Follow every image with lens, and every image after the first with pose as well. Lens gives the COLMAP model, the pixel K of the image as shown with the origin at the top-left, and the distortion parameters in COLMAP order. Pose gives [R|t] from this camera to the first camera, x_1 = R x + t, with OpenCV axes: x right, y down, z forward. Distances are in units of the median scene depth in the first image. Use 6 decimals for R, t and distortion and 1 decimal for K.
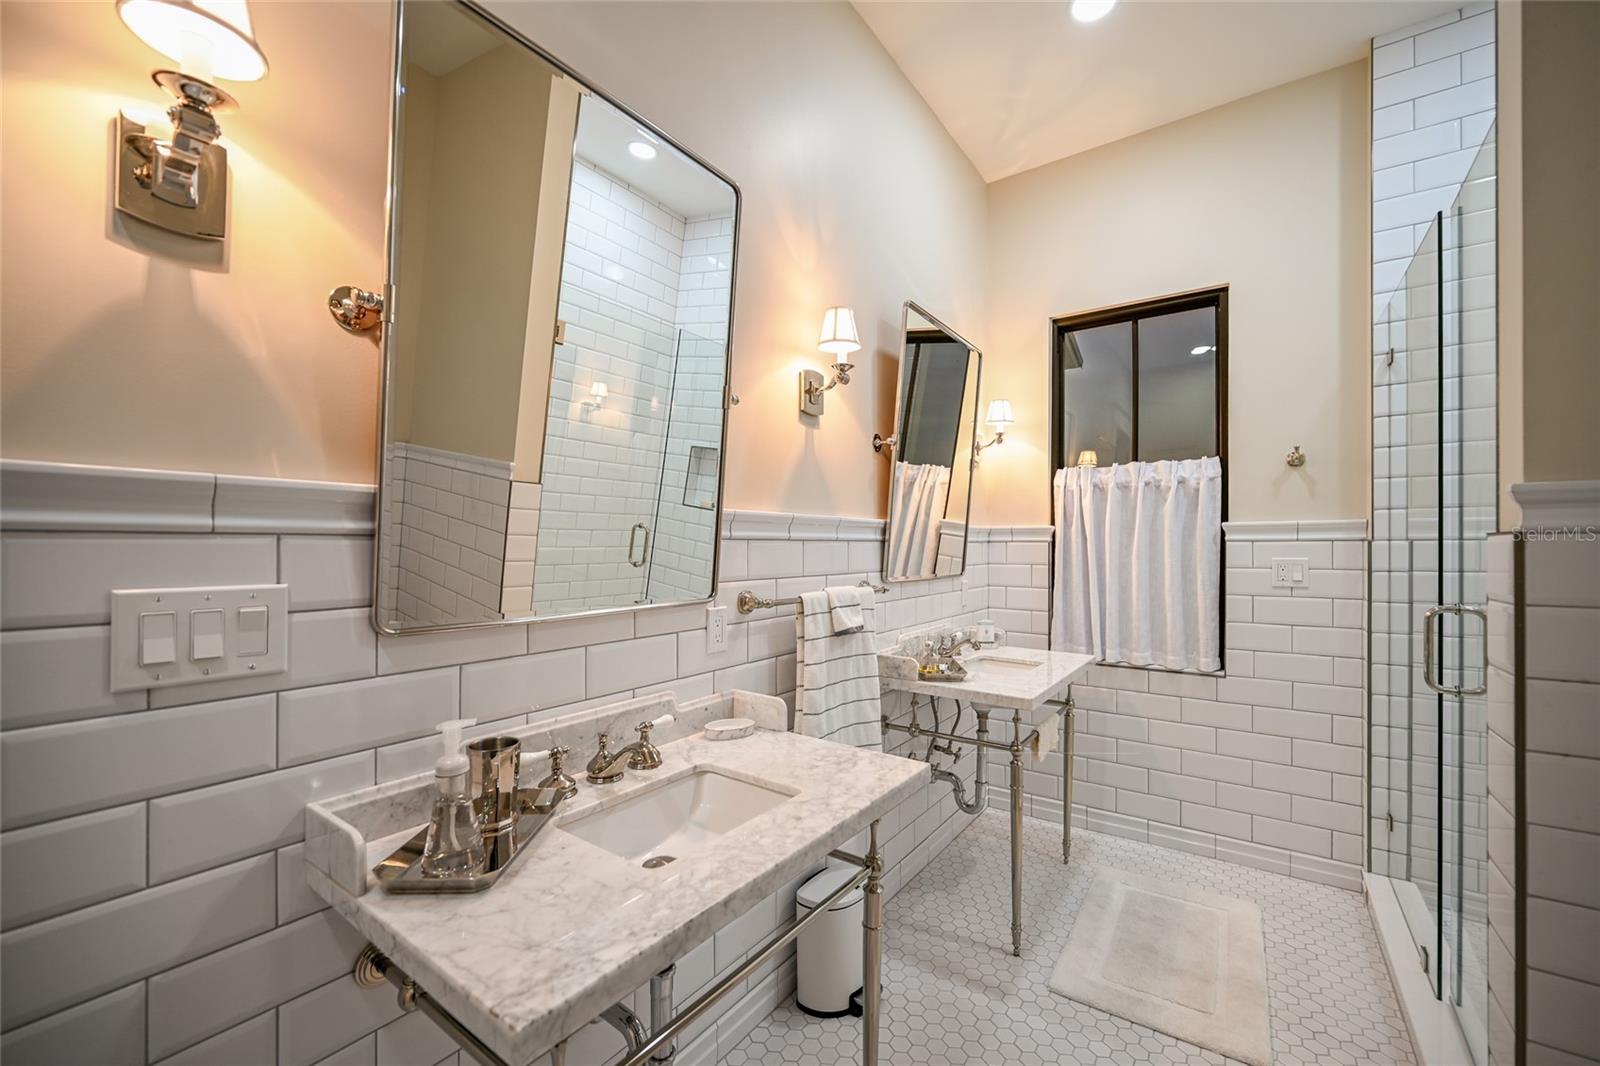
lens RADIAL K [[638.9, 0, 806.1], [0, 638.9, 546.3], [0, 0, 1]] dist [-0.002494, -0.000331]
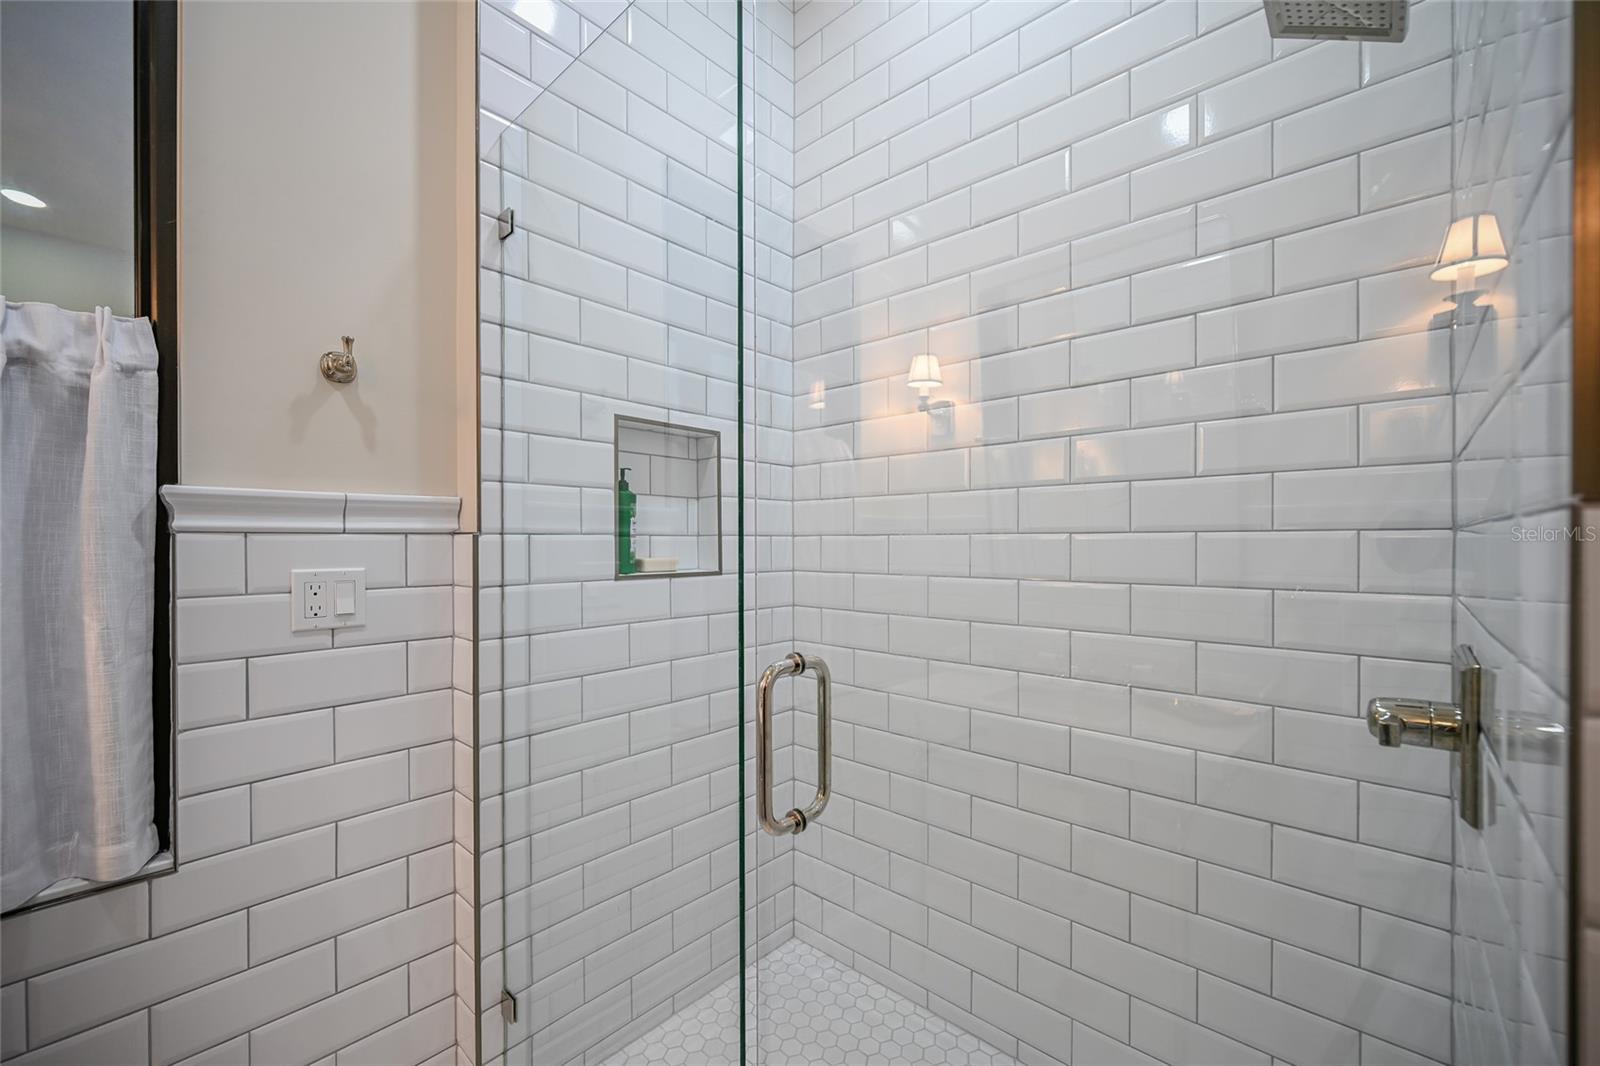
lens RADIAL K [[638.9, 0, 806.1], [0, 638.9, 546.3], [0, 0, 1]] dist [-0.002494, -0.000331]
pose [[0.113610, -0.006423, 0.993505, 0.302787], [0.000699, 0.999979, 0.006385, -0.001130], [-0.993525, -0.000031, 0.113612, 0.556414]]
